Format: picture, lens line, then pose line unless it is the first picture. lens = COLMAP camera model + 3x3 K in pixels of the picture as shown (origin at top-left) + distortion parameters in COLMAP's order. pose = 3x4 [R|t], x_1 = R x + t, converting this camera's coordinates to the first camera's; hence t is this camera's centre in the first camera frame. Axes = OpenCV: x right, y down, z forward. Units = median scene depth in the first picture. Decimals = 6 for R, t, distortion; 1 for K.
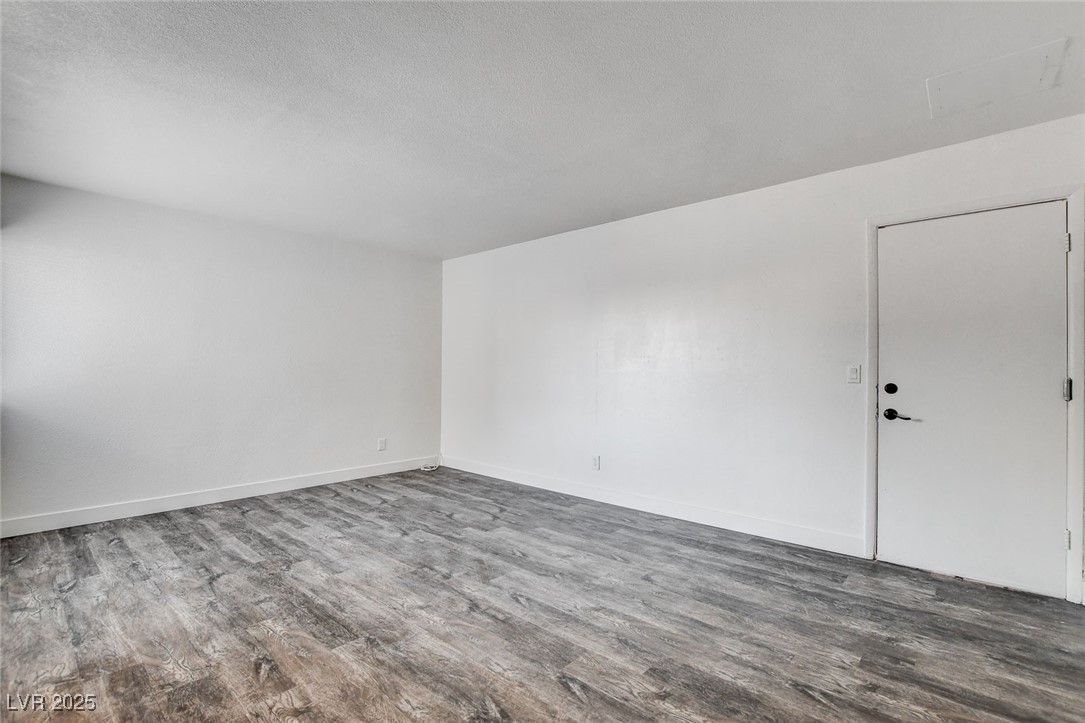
lens RADIAL K [[509.7, 0, 545.4], [0, 509.7, 360.8], [0, 0, 1]] dist [-0.022449, 0.003187]
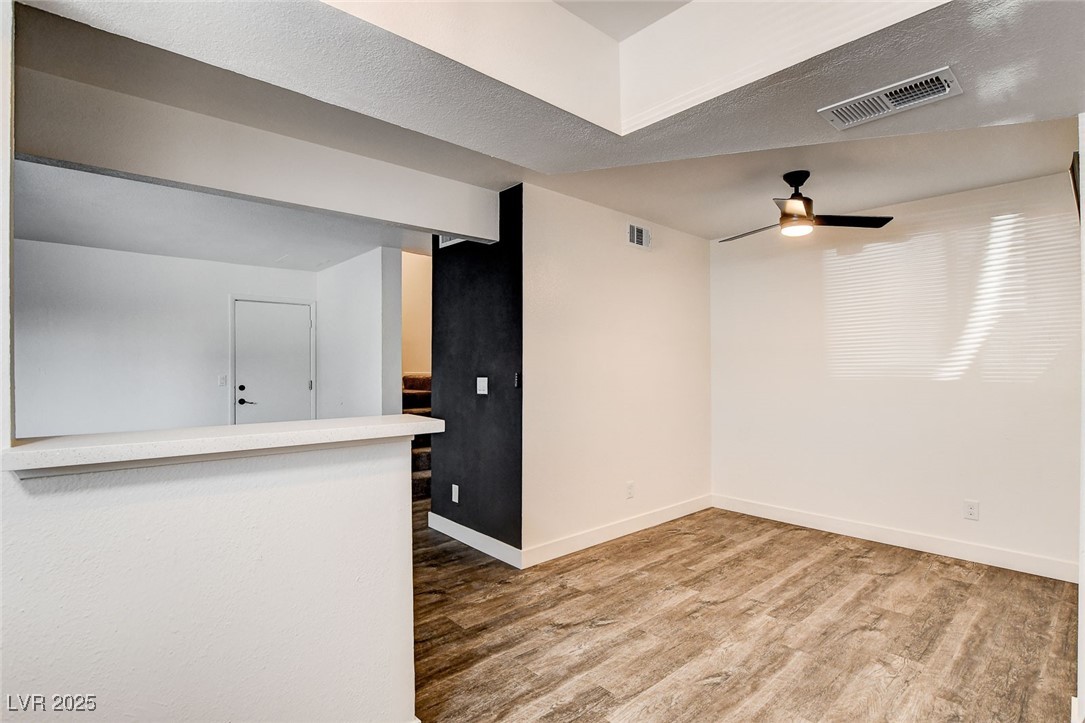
lens RADIAL K [[527.7, 0, 541.6], [0, 527.7, 365.5], [0, 0, 1]] dist [-0.031386, 0.003685]
pose [[0.107789, -0.000819, 0.994173, -1.138791], [-0.011988, 0.999926, 0.002123, -0.048709], [-0.994102, -0.012147, 0.107771, -0.327303]]
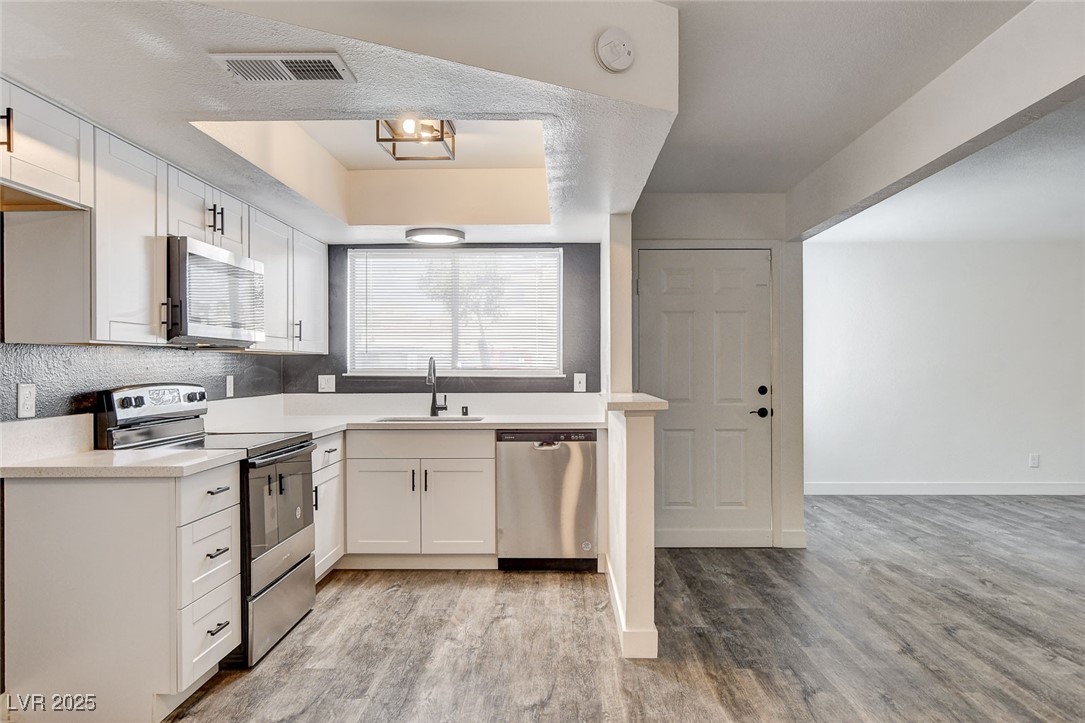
lens RADIAL K [[708.8, 0, 539.2], [0, 708.8, 366.3], [0, 0, 1]] dist [-0.010205, 0.008524]
pose [[0.649764, -0.006164, -0.760111, 0.114004], [0.015229, 0.999872, 0.004910, -0.043854], [0.759983, -0.014766, 0.649775, -0.888633]]
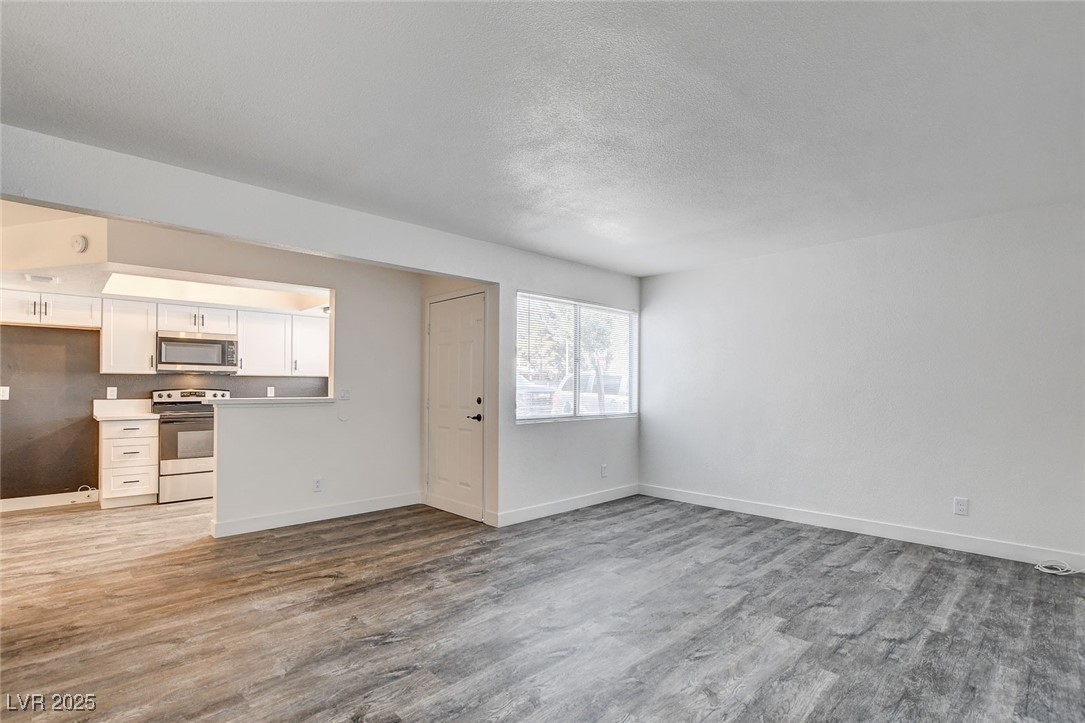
lens RADIAL K [[509.7, 0, 539.4], [0, 509.7, 385.7], [0, 0, 1]] dist [-0.022449, 0.003187]
pose [[-0.072318, -0.006548, -0.997360, 0.735895], [0.009654, 0.999927, -0.007264, -0.006075], [0.997335, -0.010154, -0.072249, 0.865600]]
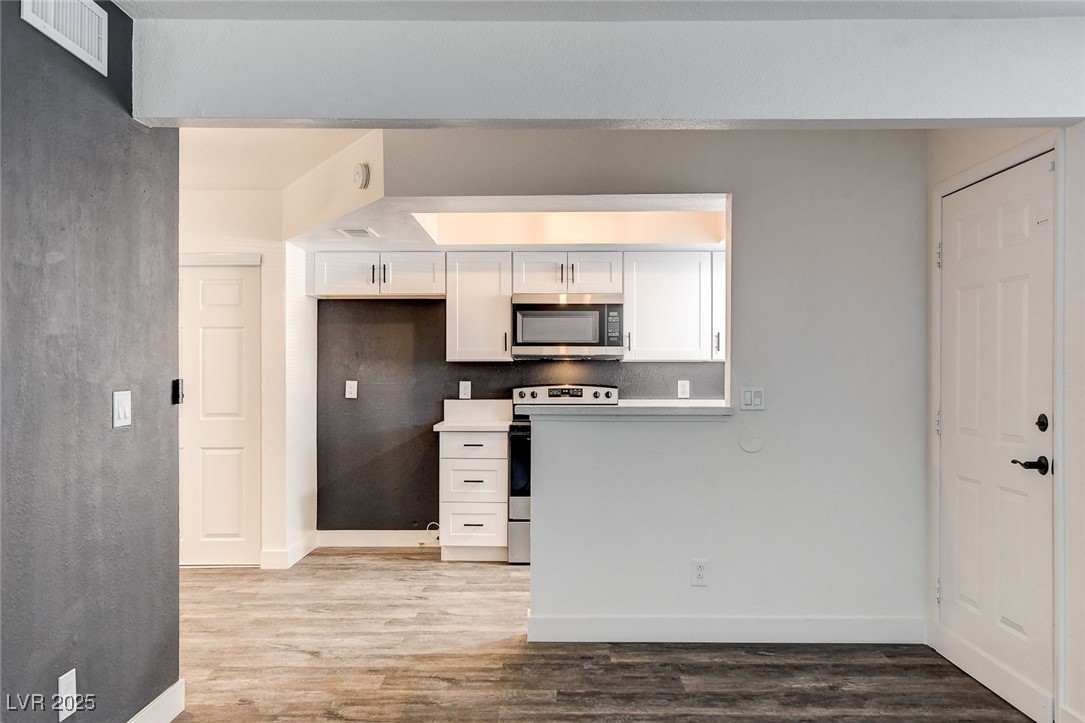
lens RADIAL K [[914.8, 0, 543.0], [0, 914.8, 362.9], [0, 0, 1]] dist [0.001848, 0.025872]
pose [[-0.744834, -0.011679, -0.667148, 0.395717], [0.004638, 0.999732, -0.022680, -0.022088], [0.667234, -0.019987, -0.744580, 0.995709]]
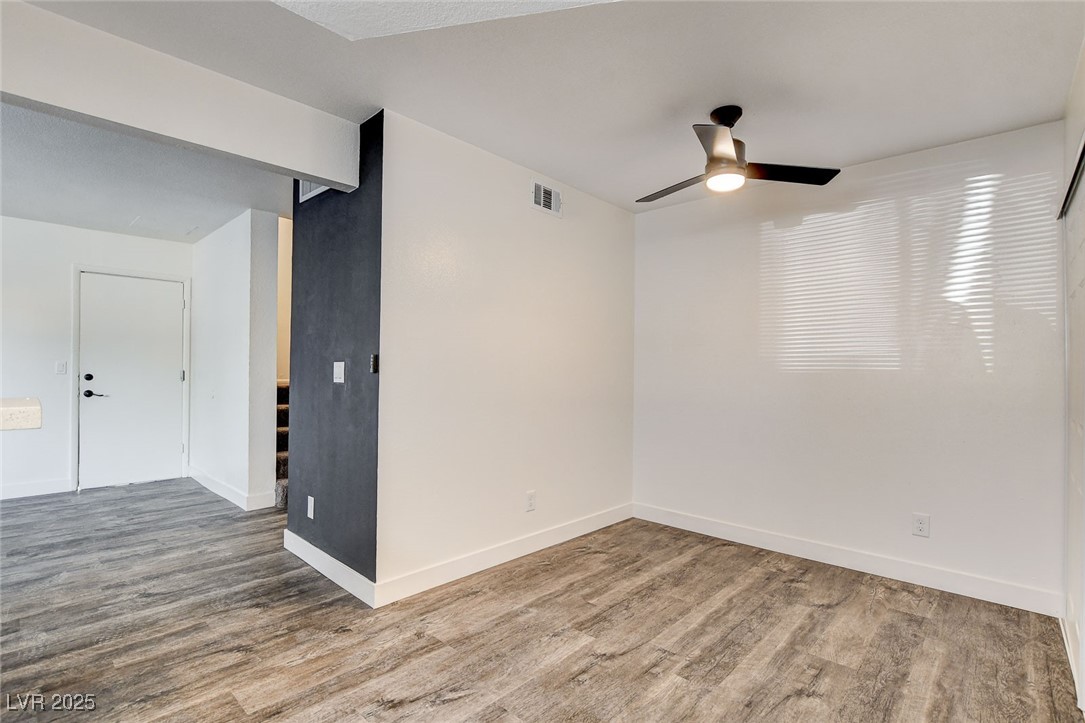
lens RADIAL K [[509.7, 0, 545.3], [0, 509.7, 370.3], [0, 0, 1]] dist [-0.022449, 0.003187]
pose [[0.014434, -0.004568, 0.999885, -0.861295], [-0.027140, 0.999619, 0.004959, -0.015772], [-0.999527, -0.027209, 0.014305, -0.450152]]
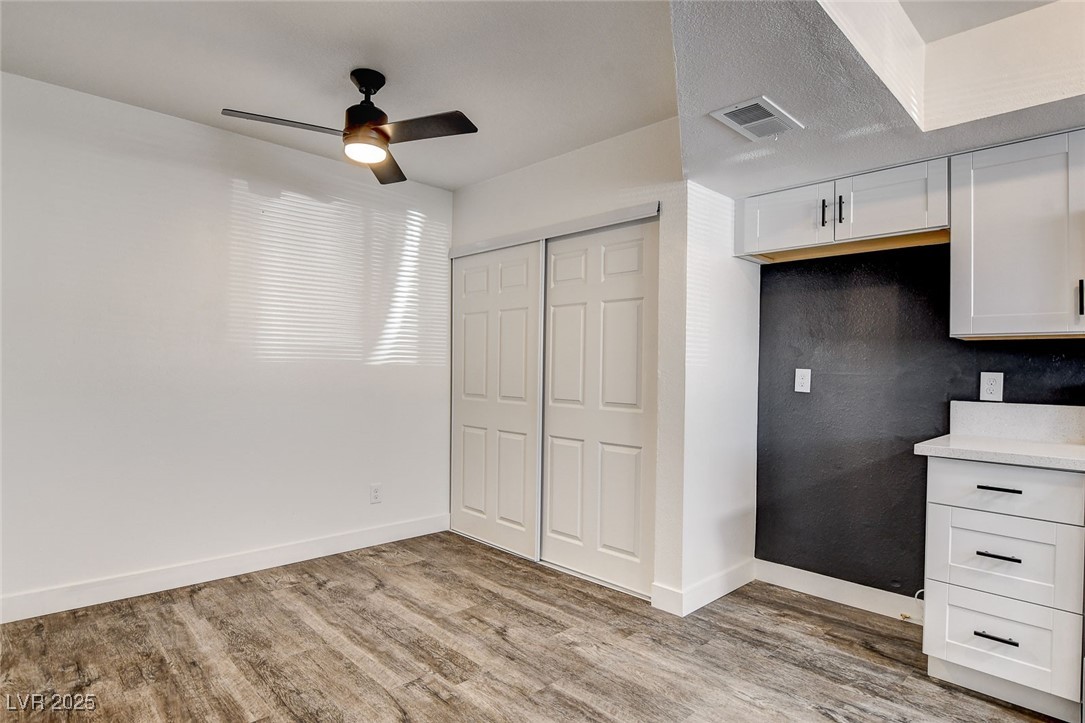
lens RADIAL K [[575.3, 0, 540.3], [0, 575.3, 362.5], [0, 0, 1]] dist [-0.026384, 0.001558]
pose [[-0.997348, -0.023258, 0.068964, -0.344581], [-0.024900, 0.999424, -0.023038, -0.007066], [-0.068389, -0.024694, -0.997353, 0.088053]]
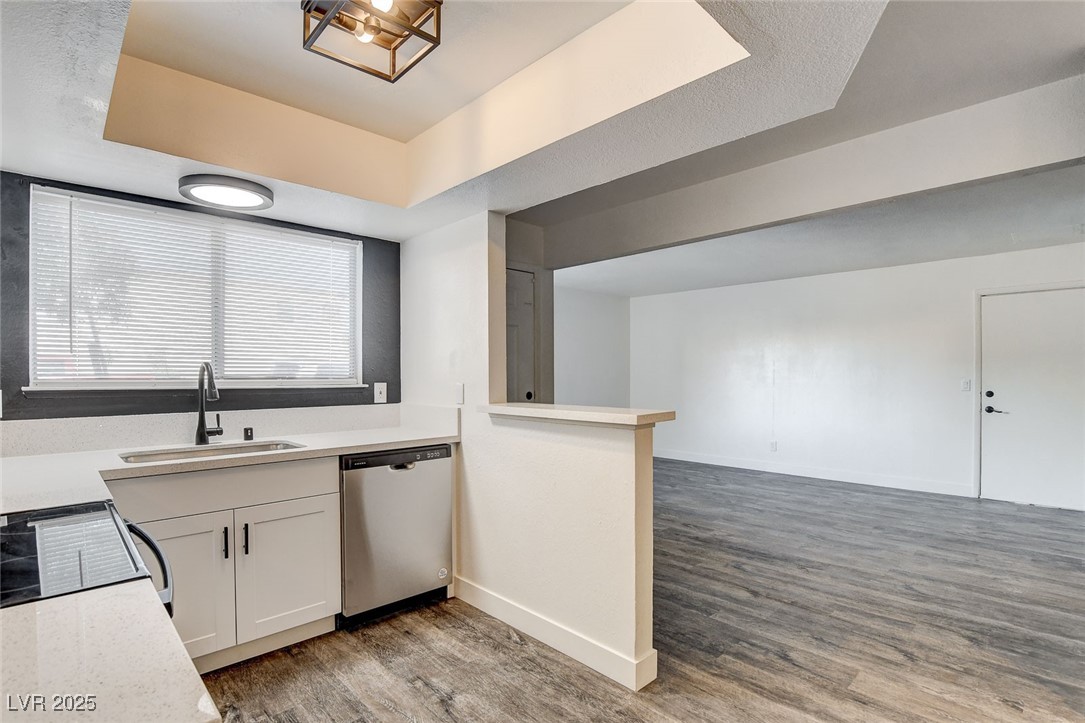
lens RADIAL K [[527.7, 0, 544.2], [0, 527.7, 378.0], [0, 0, 1]] dist [-0.031386, 0.003685]
pose [[0.996894, -0.007320, -0.078418, -0.648439], [0.008734, 0.999805, 0.017700, -0.044923], [0.078274, -0.018330, 0.996763, -0.828366]]
